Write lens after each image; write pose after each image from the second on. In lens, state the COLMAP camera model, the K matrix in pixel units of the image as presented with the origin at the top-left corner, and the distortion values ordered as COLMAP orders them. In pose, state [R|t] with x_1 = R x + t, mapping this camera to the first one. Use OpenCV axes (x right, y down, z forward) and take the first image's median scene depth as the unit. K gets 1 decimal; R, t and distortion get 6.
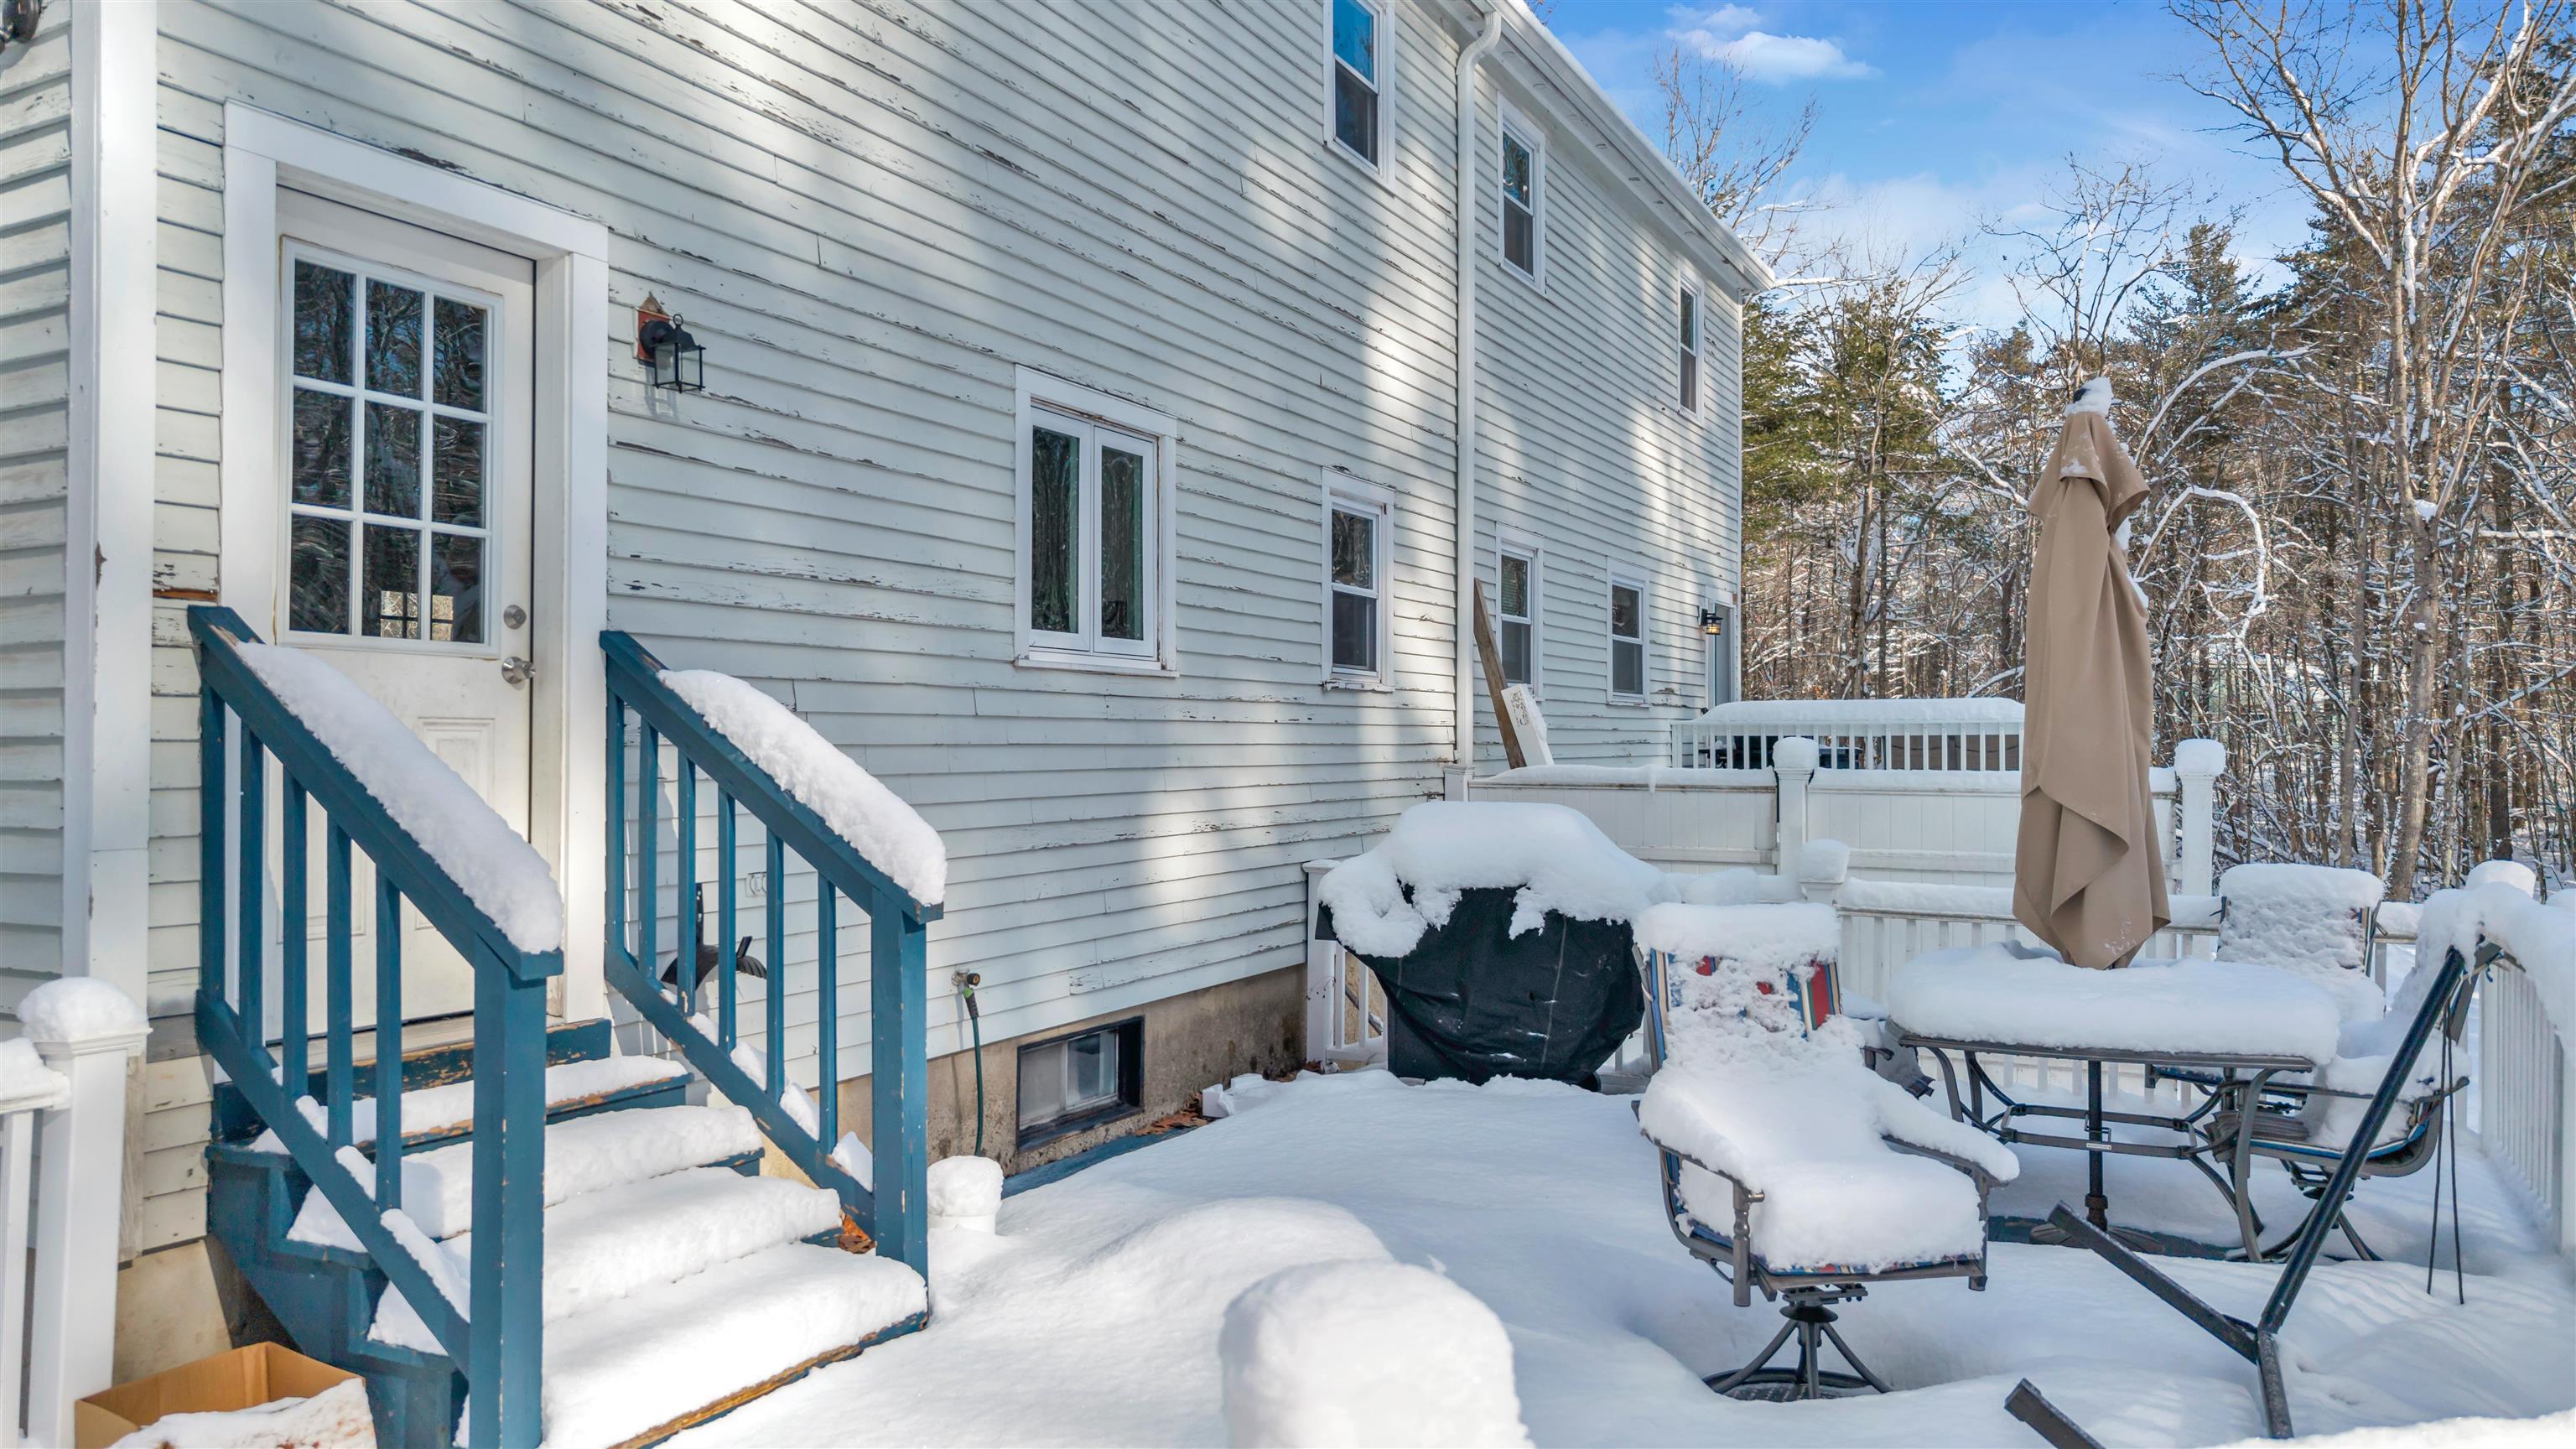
lens RADIAL K [[1725.3, 0, 1205.3], [0, 1725.3, 707.0], [0, 0, 1]] dist [0.026273, -0.007942]
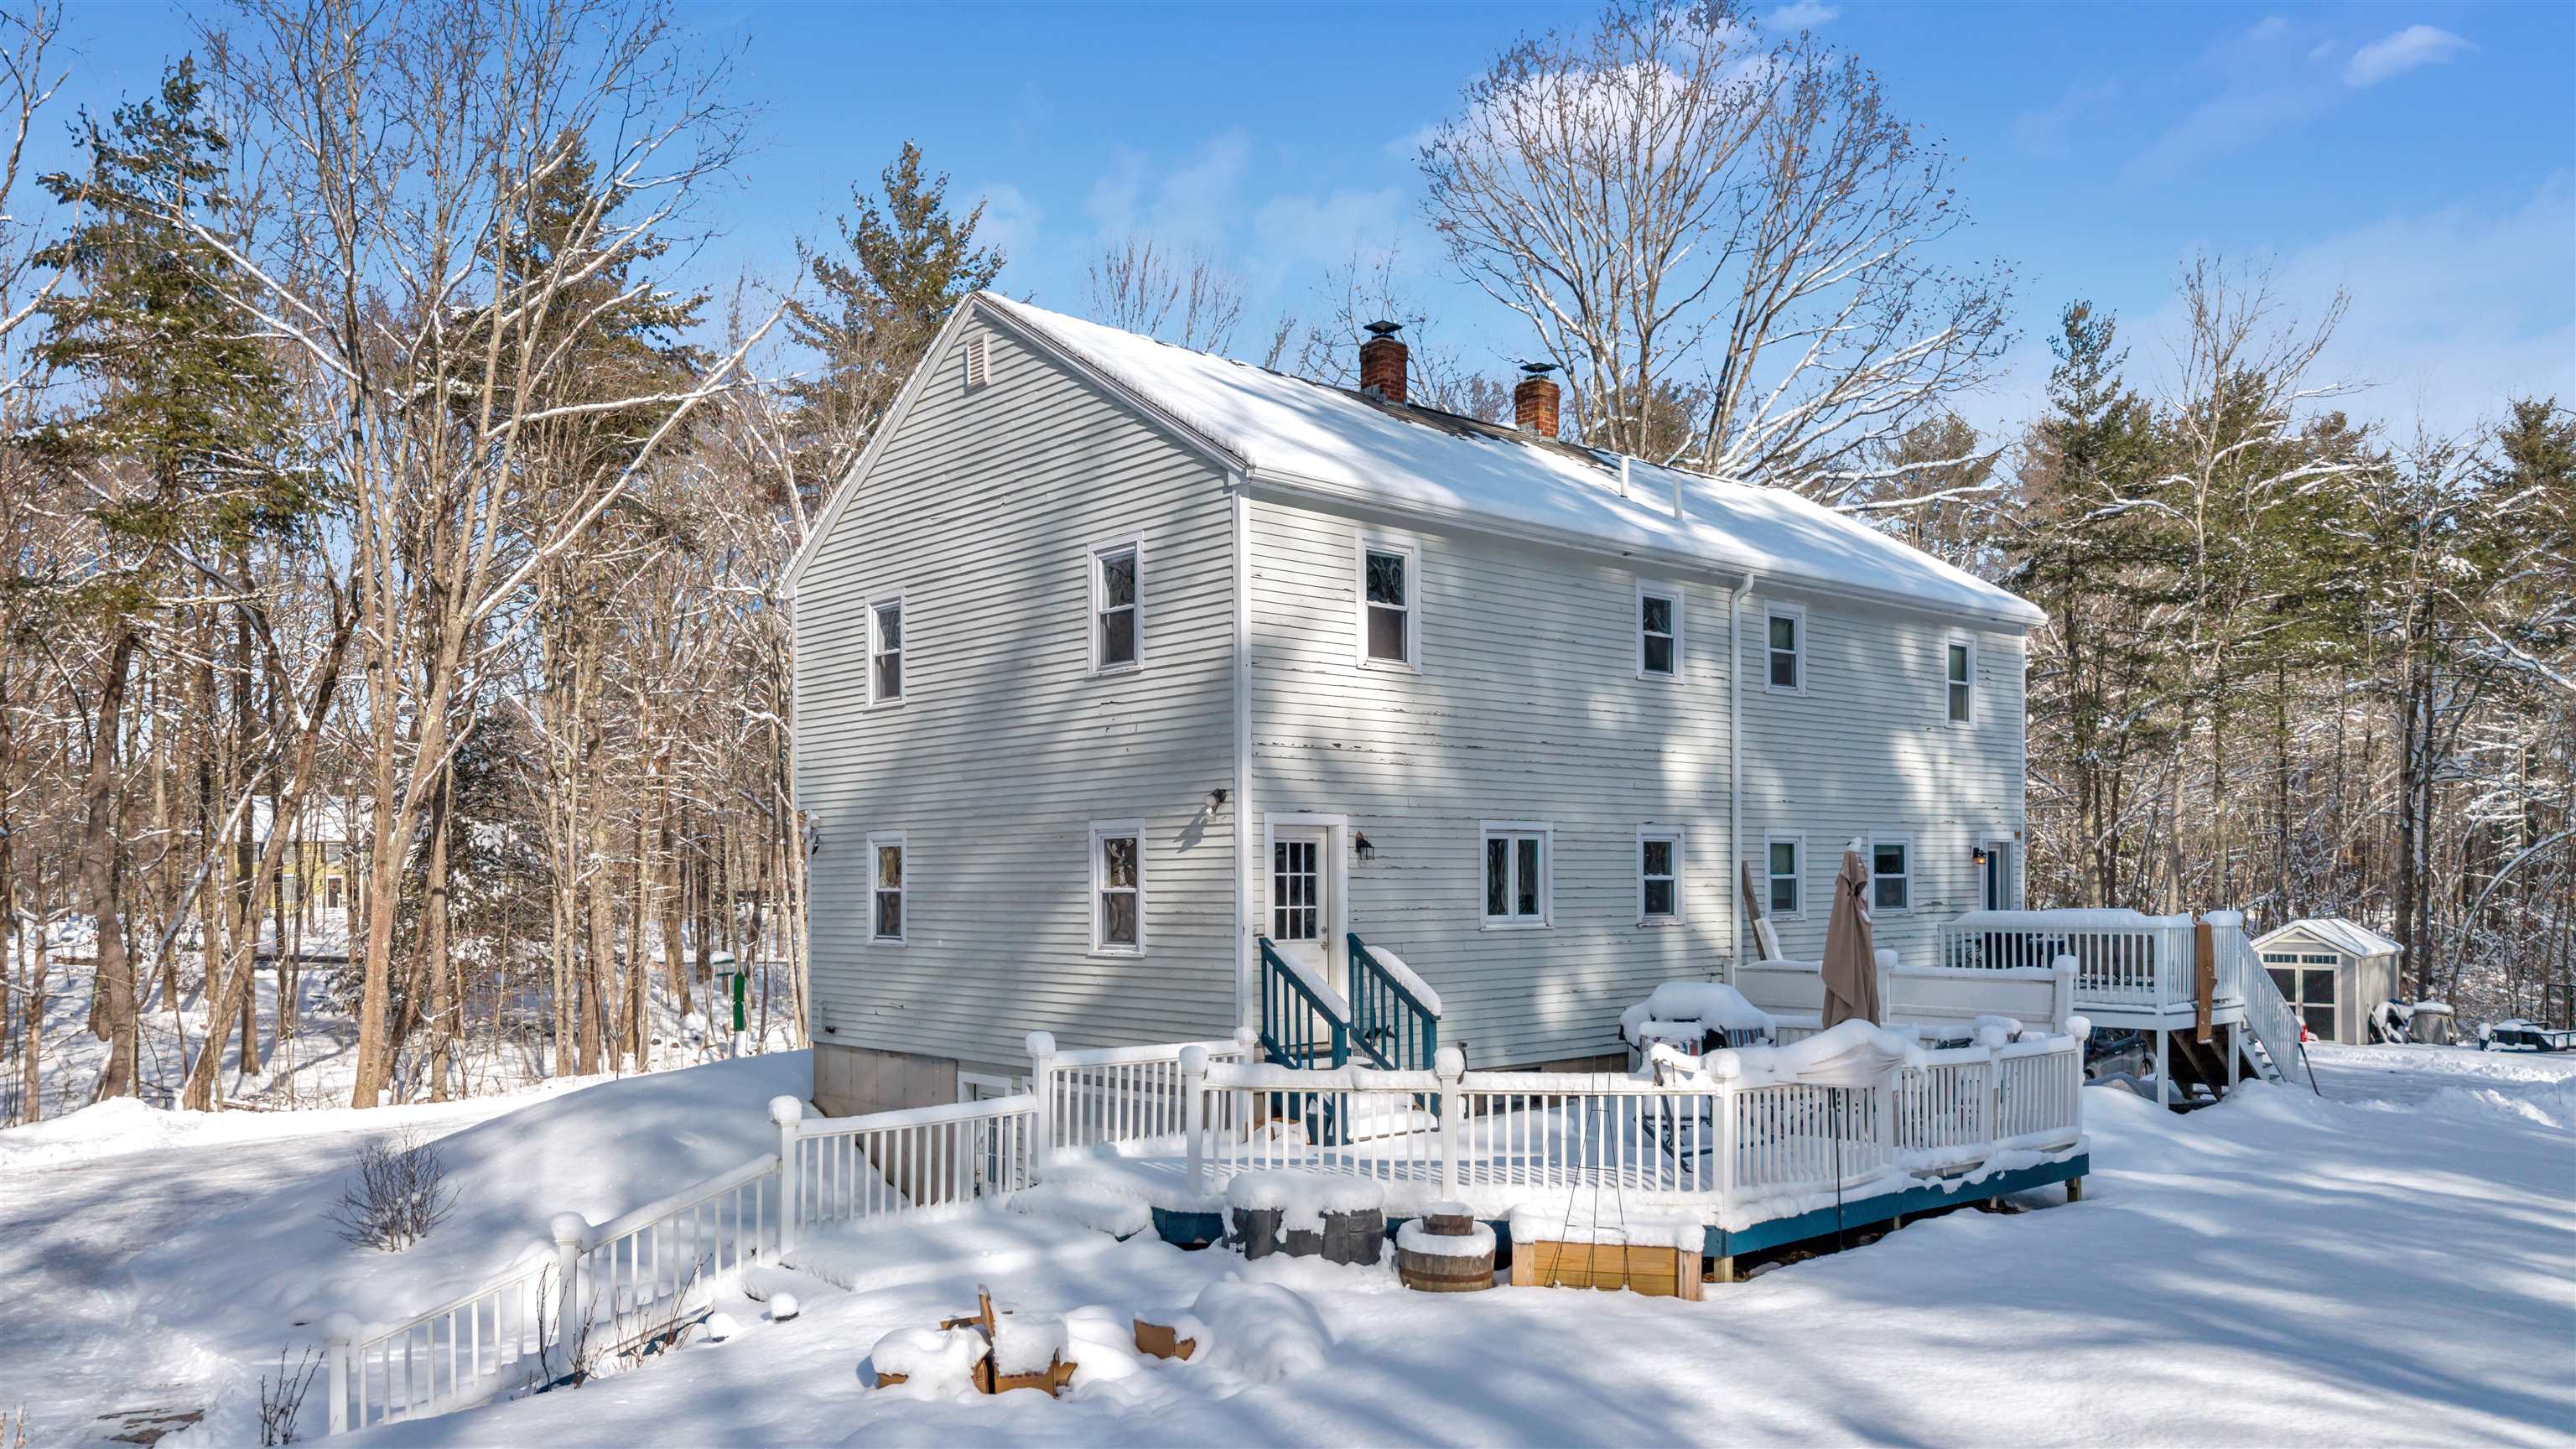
lens RADIAL K [[1725.3, 0, 1280.1], [0, 1725.3, 733.3], [0, 0, 1]] dist [0.026273, -0.007942]
pose [[0.952472, -0.021200, -0.303889, 0.511090], [0.003354, 0.998245, -0.059128, -0.210877], [0.304609, 0.055298, 0.950871, -2.062522]]
